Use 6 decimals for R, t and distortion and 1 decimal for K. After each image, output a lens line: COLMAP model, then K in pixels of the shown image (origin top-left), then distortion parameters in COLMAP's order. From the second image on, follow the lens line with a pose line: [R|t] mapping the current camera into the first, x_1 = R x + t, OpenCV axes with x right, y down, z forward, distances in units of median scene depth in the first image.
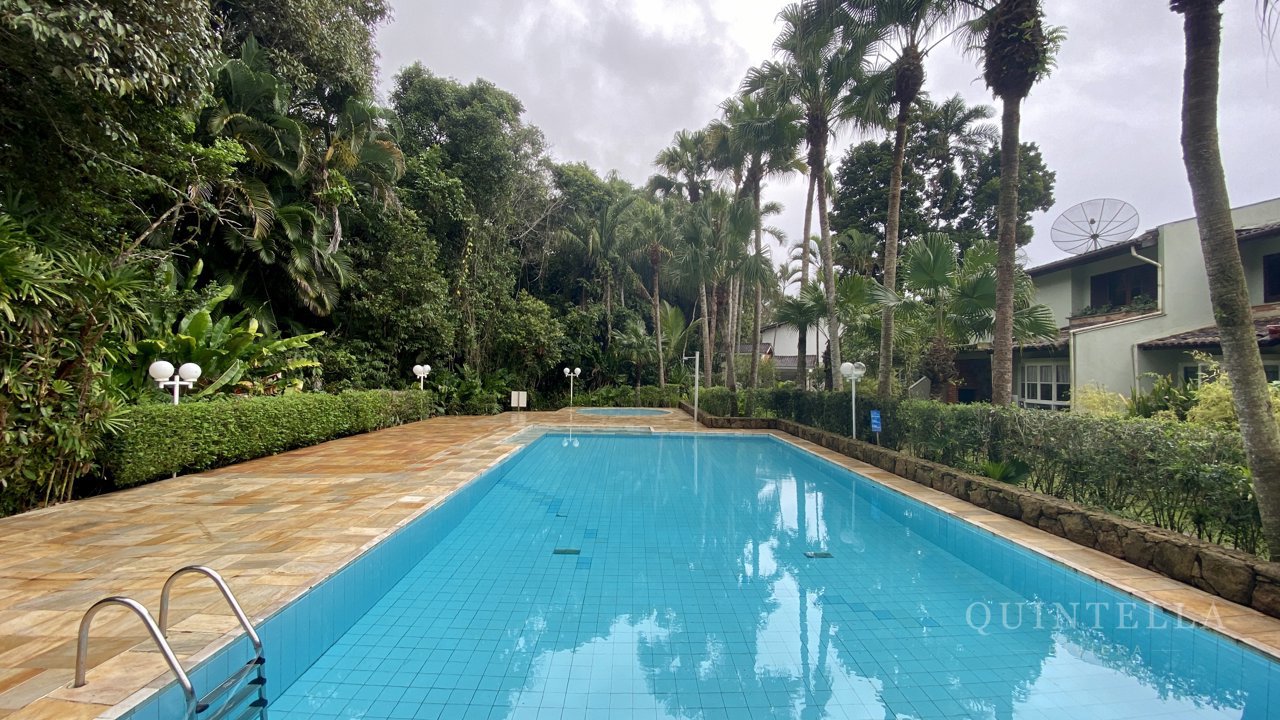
lens RADIAL K [[520.7, 0, 647.5], [0, 520.7, 362.5], [0, 0, 1]] dist [0.026066, -0.022279]
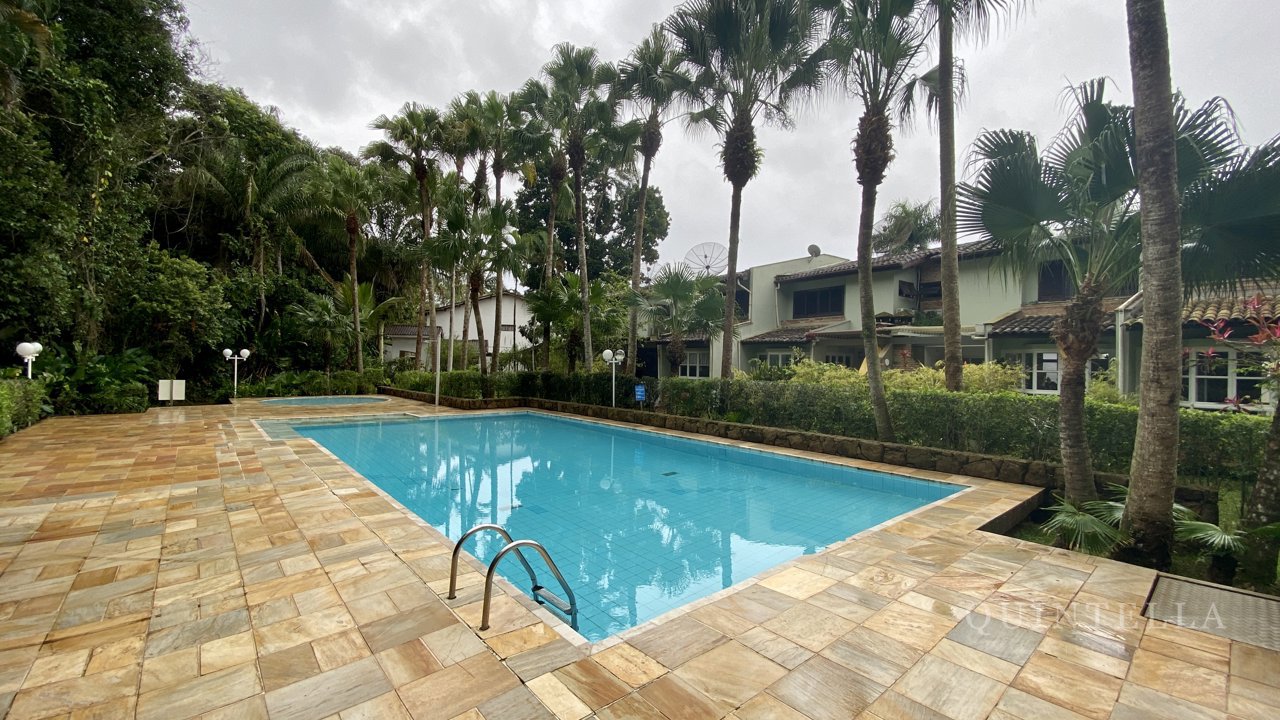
lens RADIAL K [[517.8, 0, 642.2], [0, 517.8, 362.0], [0, 0, 1]] dist [0.043368, -0.030329]
pose [[0.764563, 0.000278, 0.644549, -0.229016], [-0.019092, 0.999571, 0.022217, 0.000570], [-0.644266, -0.029292, 0.764240, -0.014605]]
